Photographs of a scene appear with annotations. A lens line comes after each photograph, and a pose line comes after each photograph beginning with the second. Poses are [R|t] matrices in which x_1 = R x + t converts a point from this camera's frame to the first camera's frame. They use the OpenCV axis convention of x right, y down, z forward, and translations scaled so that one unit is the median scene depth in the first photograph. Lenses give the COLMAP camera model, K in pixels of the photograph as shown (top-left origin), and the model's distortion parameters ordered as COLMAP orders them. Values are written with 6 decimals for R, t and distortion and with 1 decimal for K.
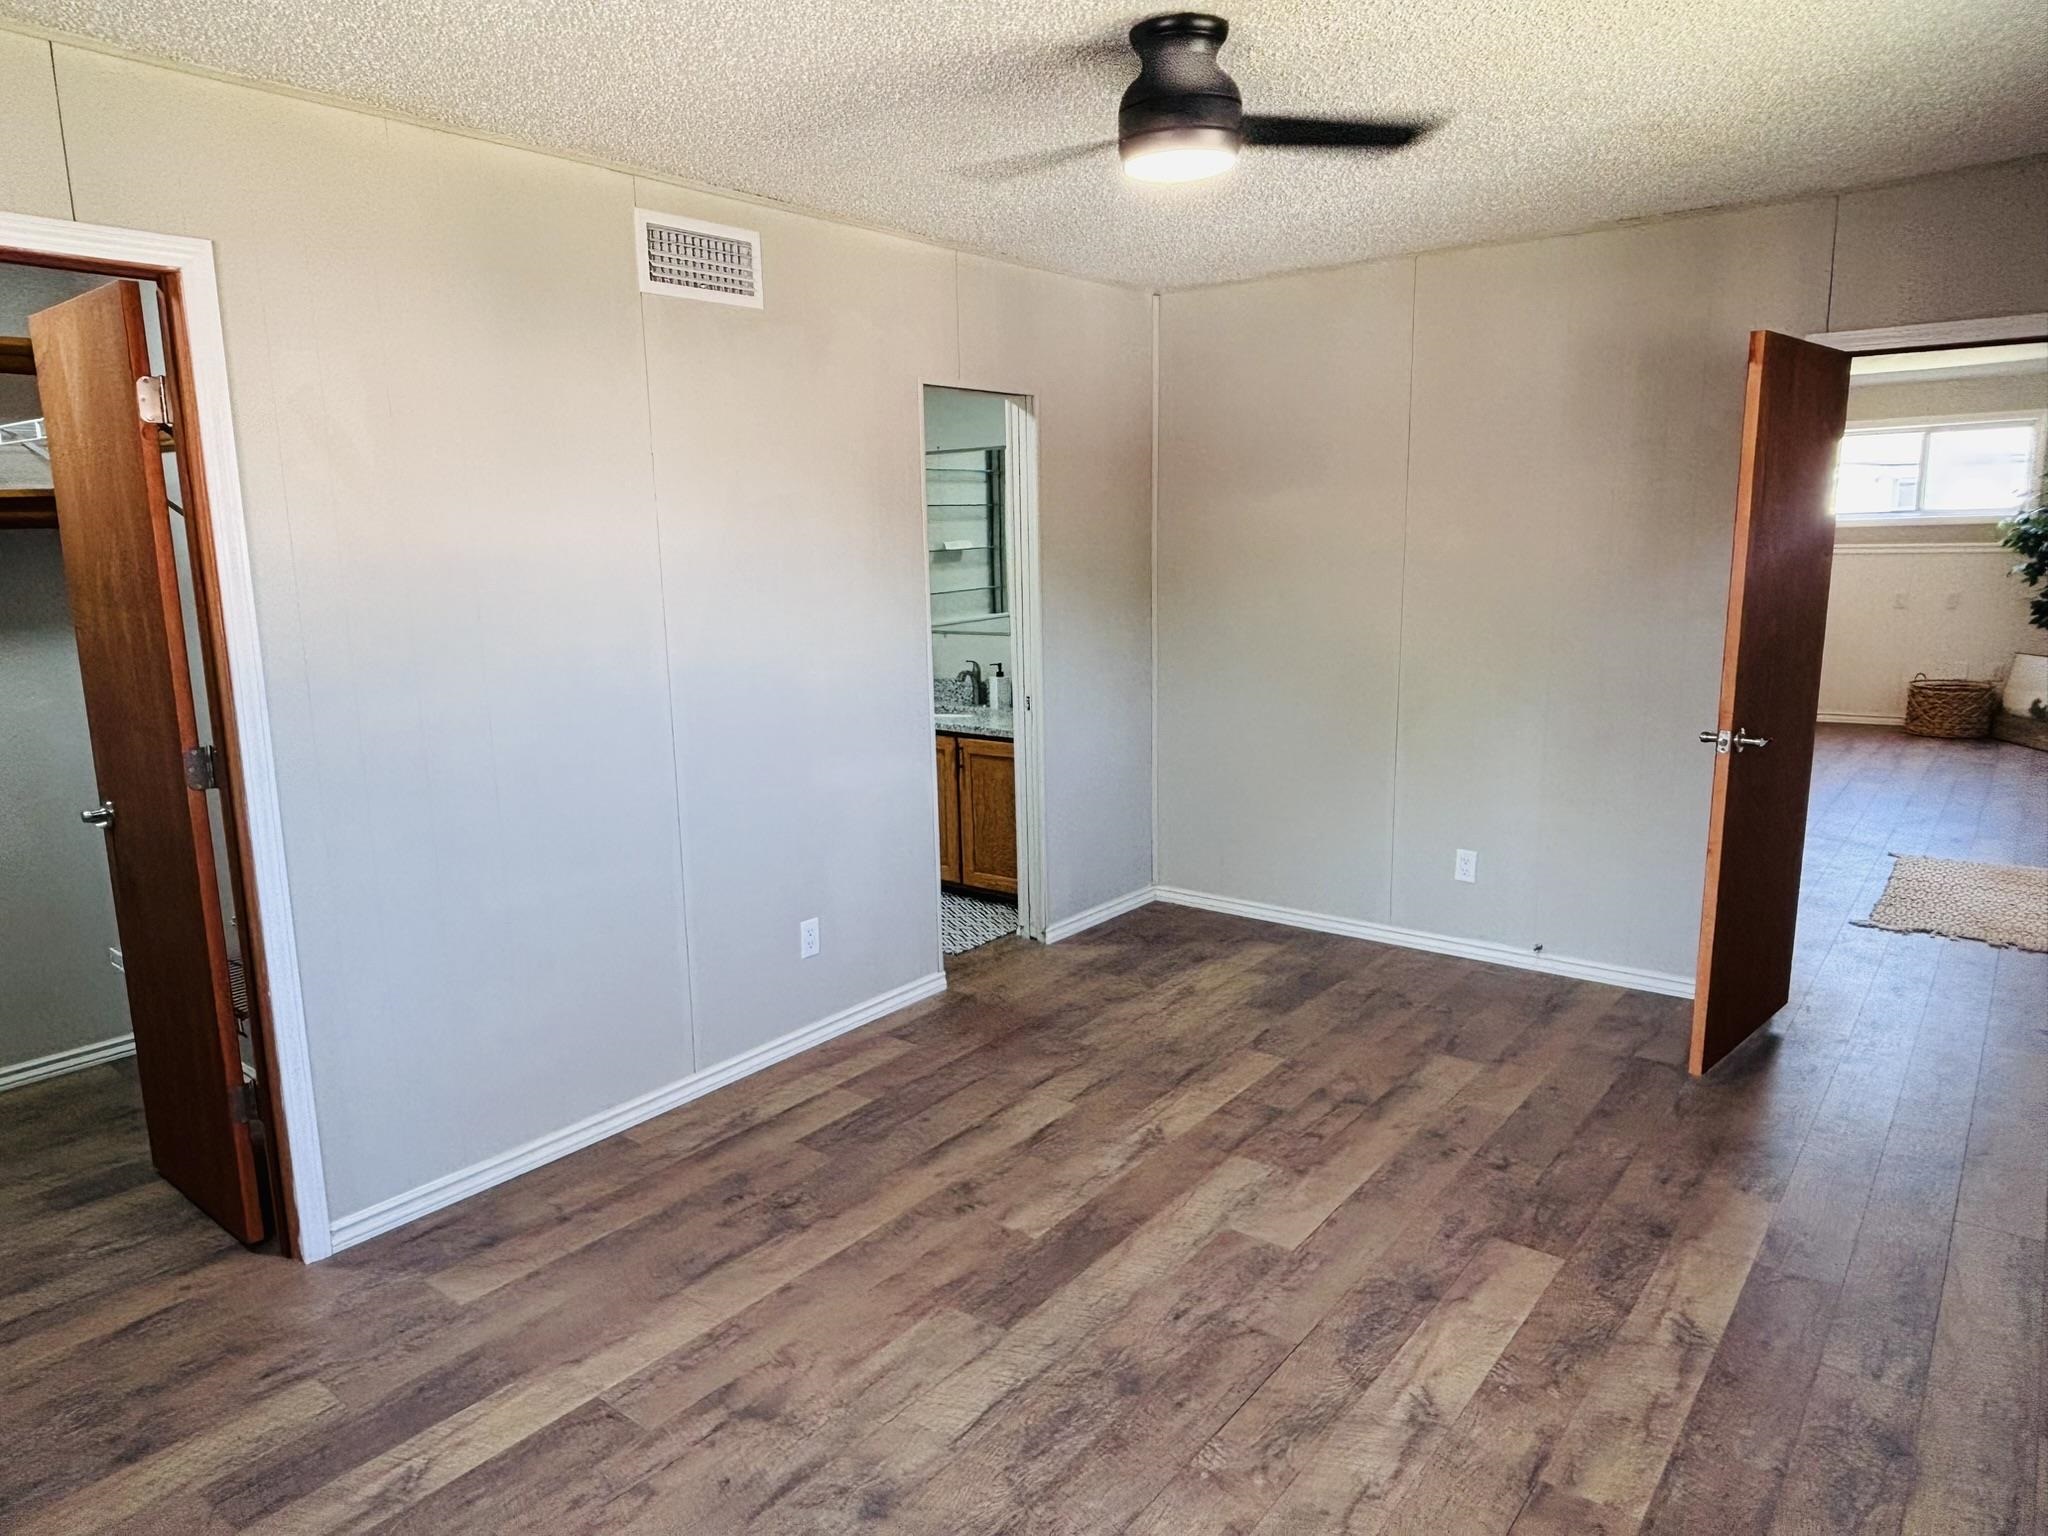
lens RADIAL K [[1290.7, 0, 1019.0], [0, 1290.7, 763.5], [0, 0, 1]] dist [-0.023793, -0.002922]
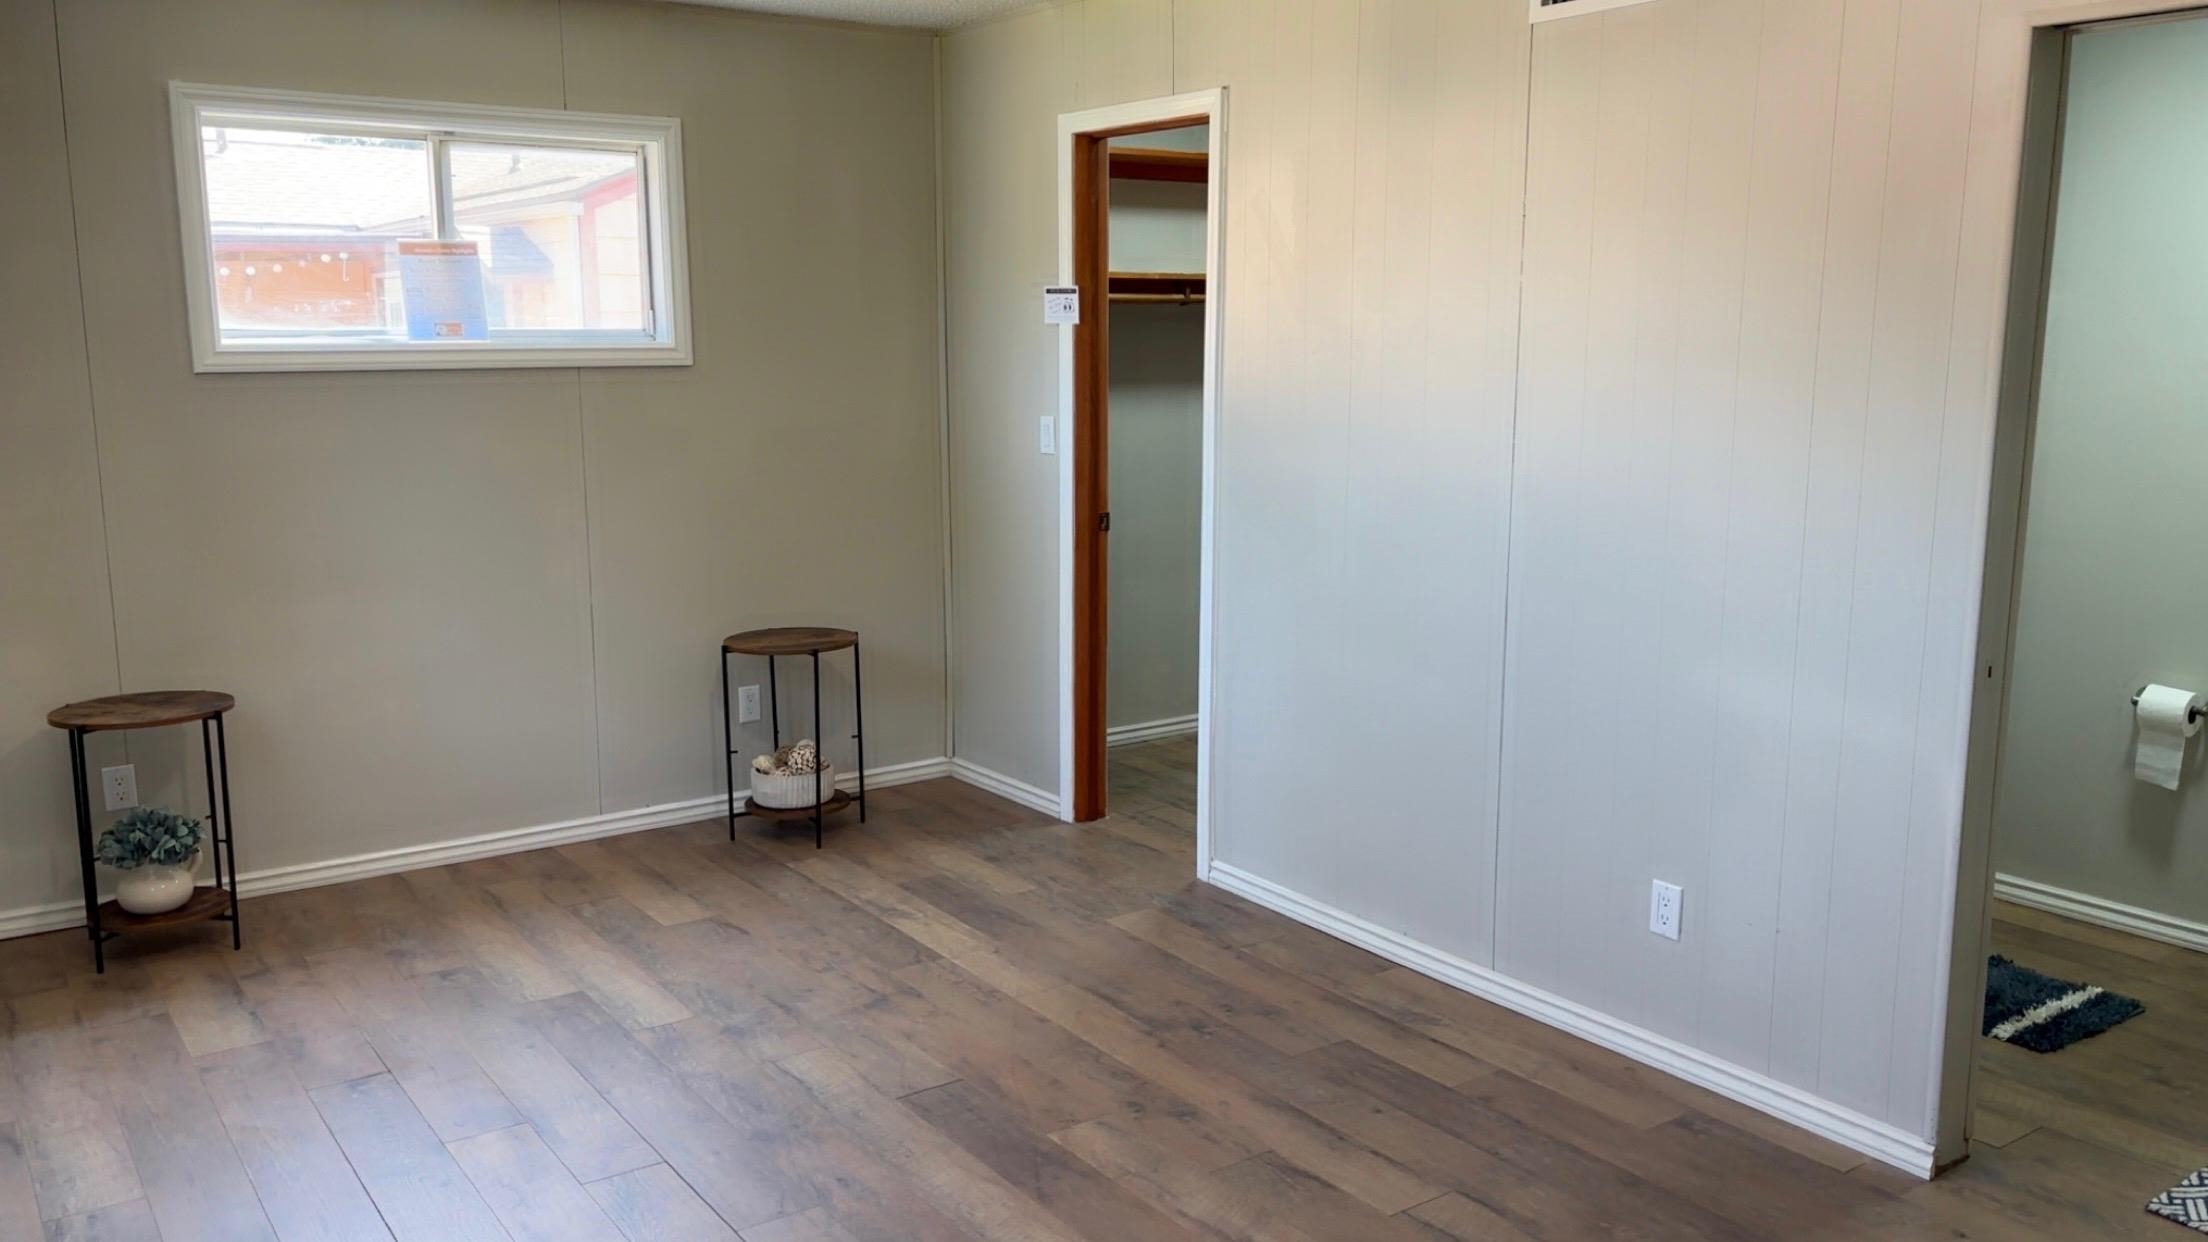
lens RADIAL K [[1730.8, 0, 1101.2], [0, 1730.8, 621.2], [0, 0, 1]] dist [0.009982, 0.000000]
pose [[-0.275162, 0.182346, -0.943947, 0.999722], [-0.173903, 0.956212, 0.235408, -0.229666], [0.945539, 0.228930, -0.231402, 1.185462]]
